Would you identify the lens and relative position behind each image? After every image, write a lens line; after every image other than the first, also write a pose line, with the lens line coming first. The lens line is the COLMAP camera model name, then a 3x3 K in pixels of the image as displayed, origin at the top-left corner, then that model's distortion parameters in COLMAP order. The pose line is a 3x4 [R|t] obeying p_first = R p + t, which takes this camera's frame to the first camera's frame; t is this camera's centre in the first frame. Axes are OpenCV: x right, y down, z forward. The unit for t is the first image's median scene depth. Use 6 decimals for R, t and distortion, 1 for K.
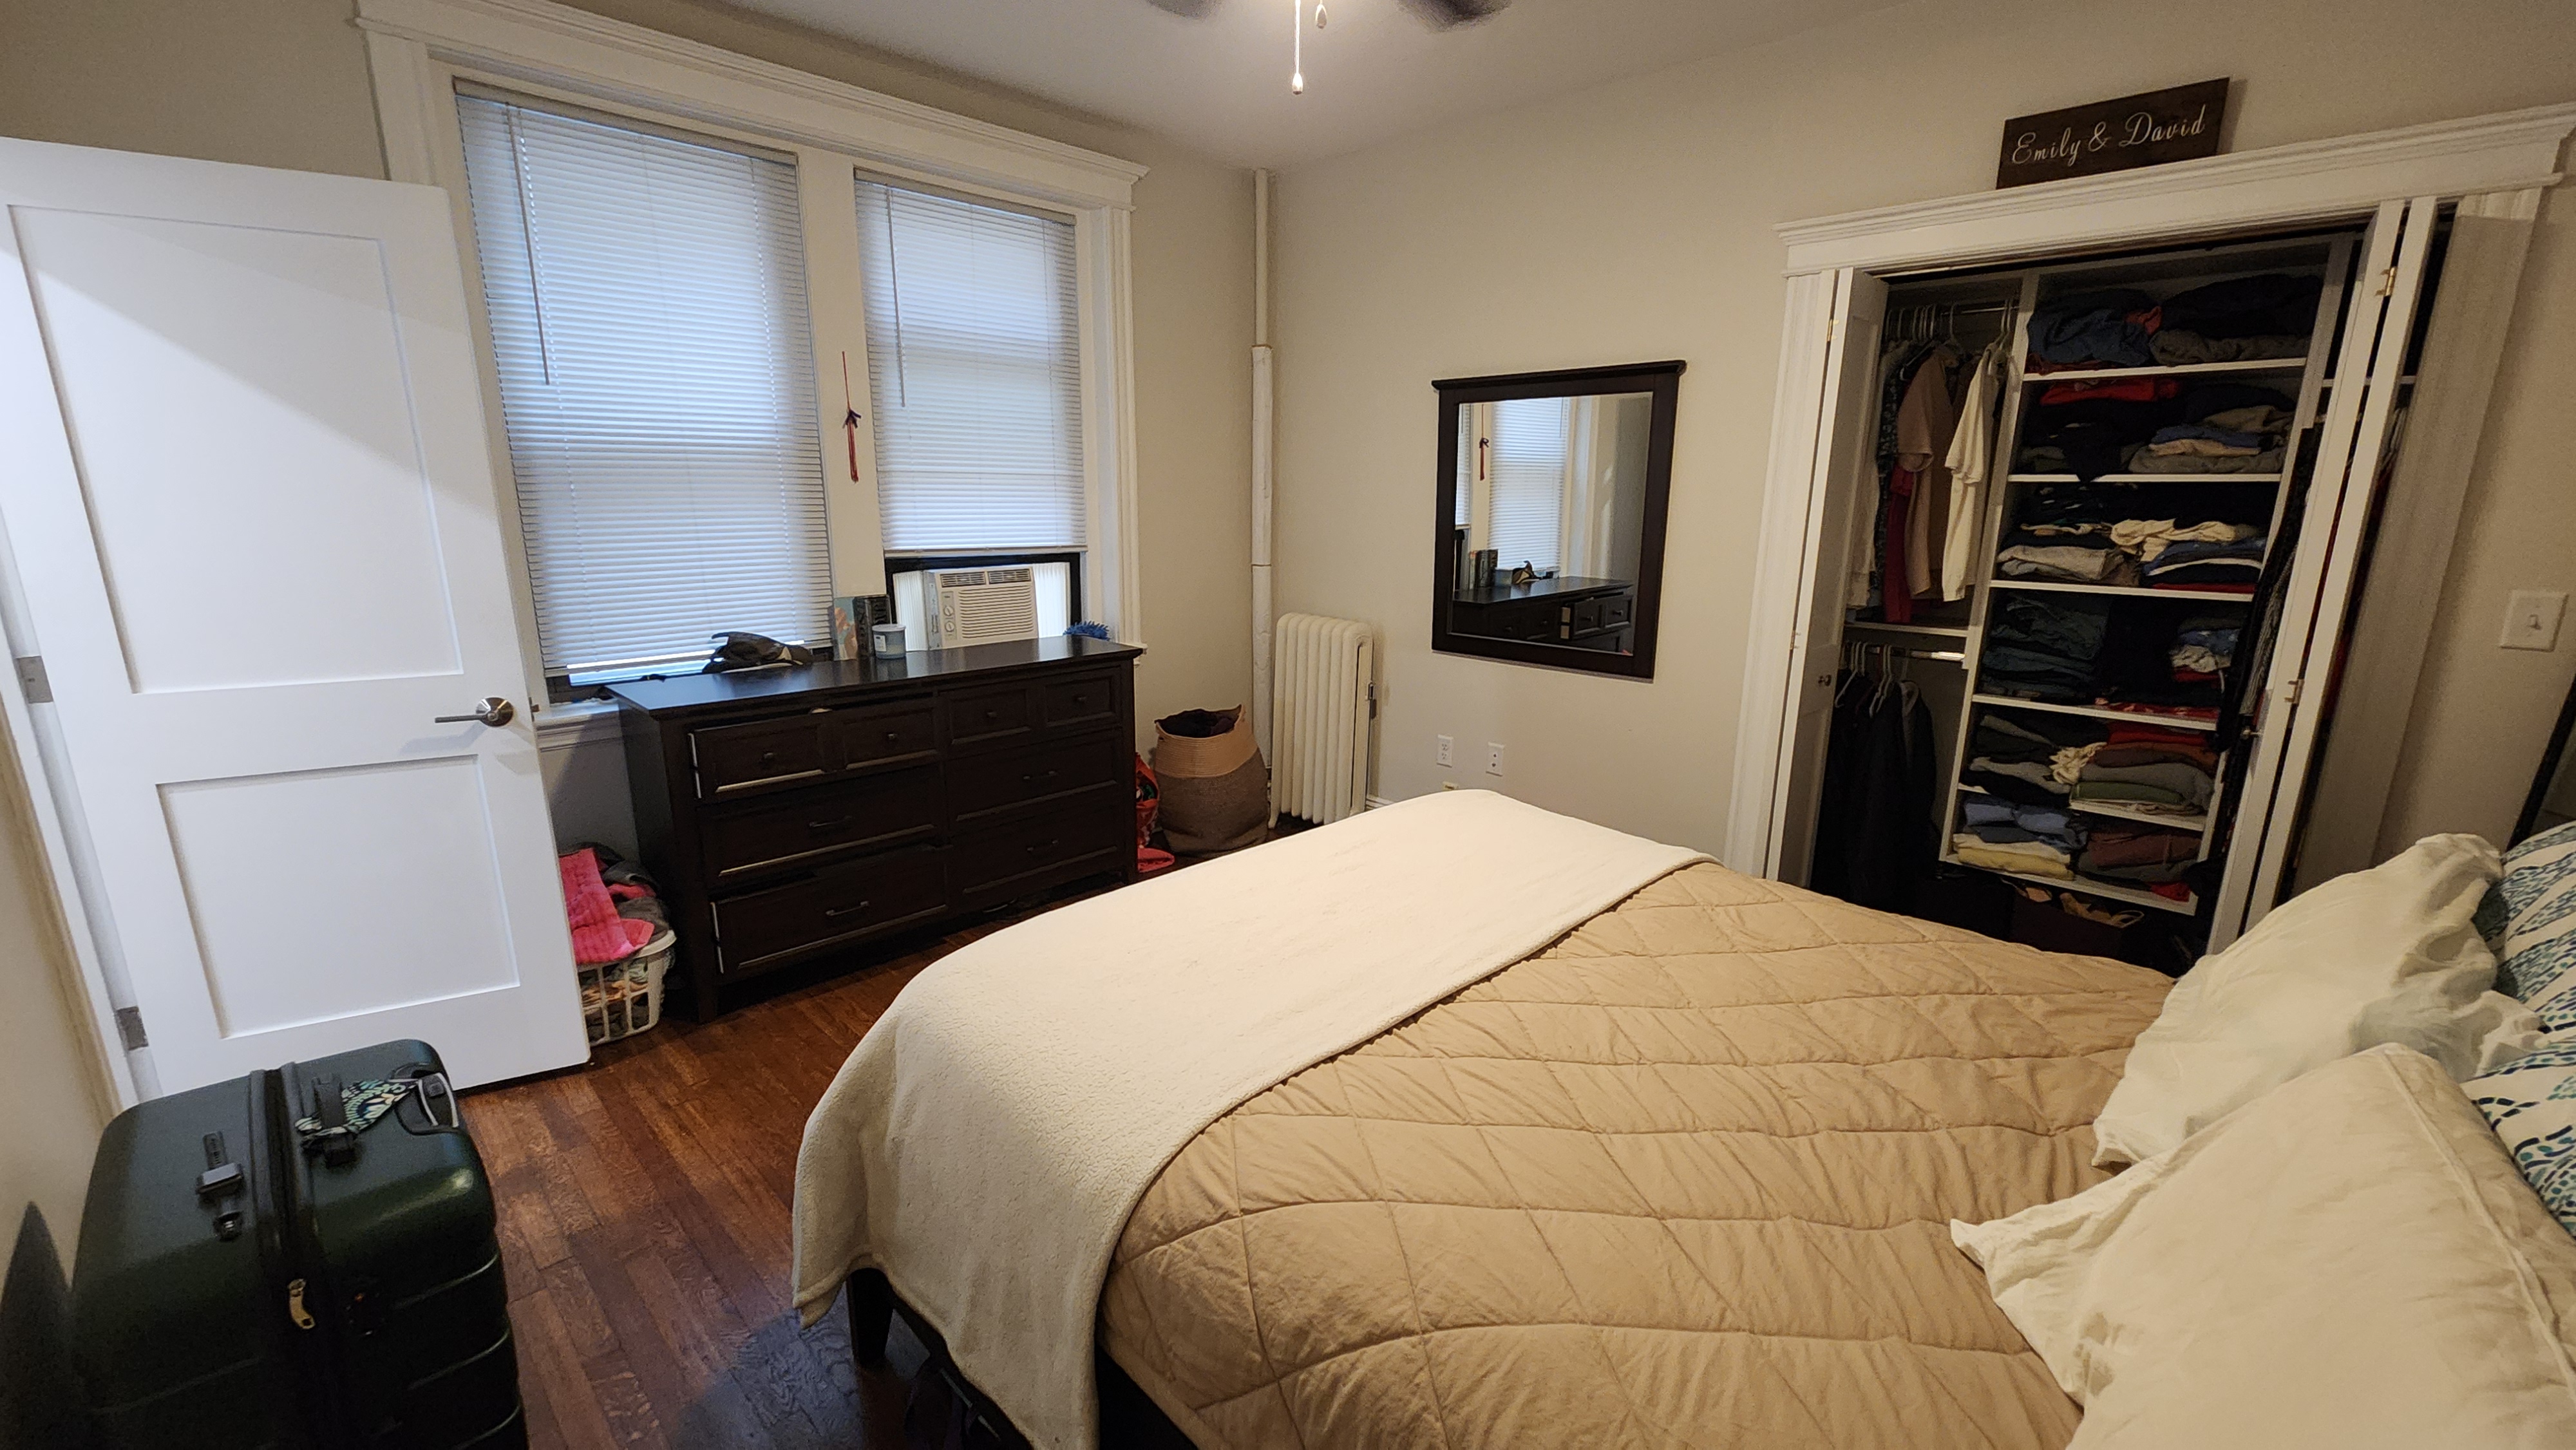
lens RADIAL K [[1056.0, 0, 1290.2], [0, 1056.0, 739.6], [0, 0, 1]] dist [0.001029, -0.000368]
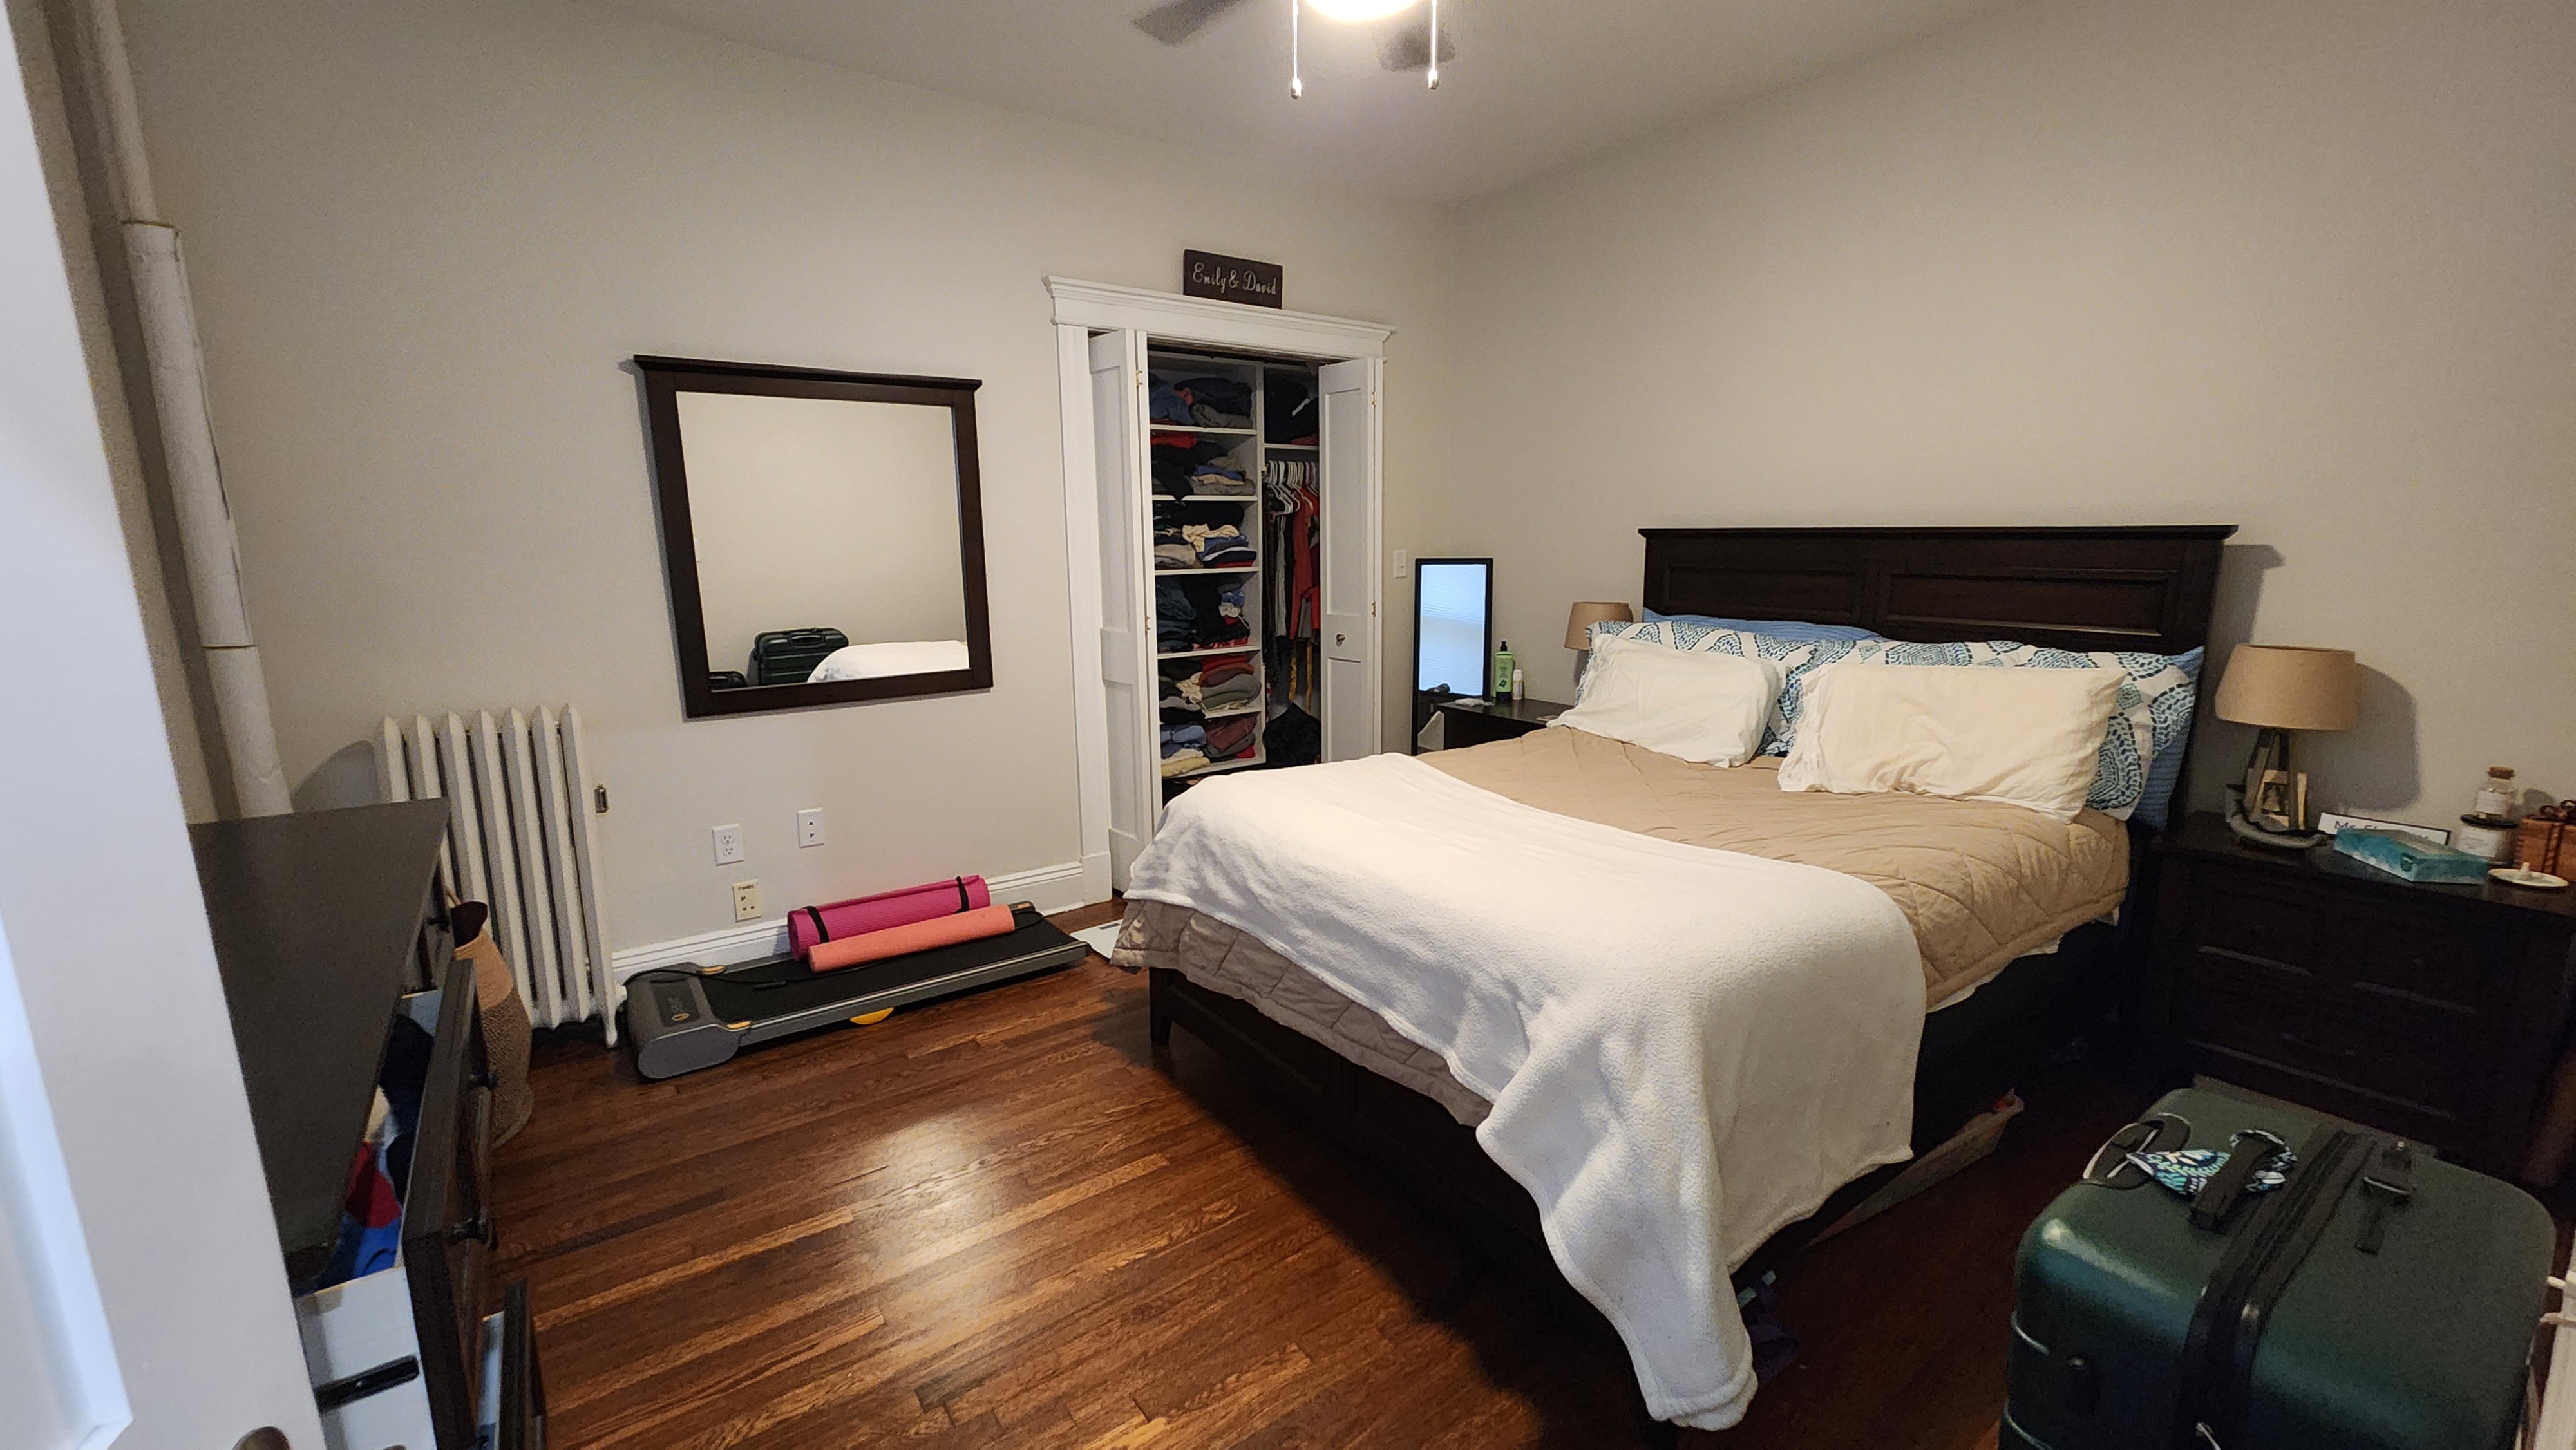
lens RADIAL K [[1056.0, 0, 1304.5], [0, 1056.0, 722.6], [0, 0, 1]] dist [0.001029, -0.000368]
pose [[0.162320, -0.186896, 0.968877, -0.720850], [0.238107, 0.960301, 0.145351, -0.118457], [-0.957579, 0.207103, 0.200378, 0.604688]]
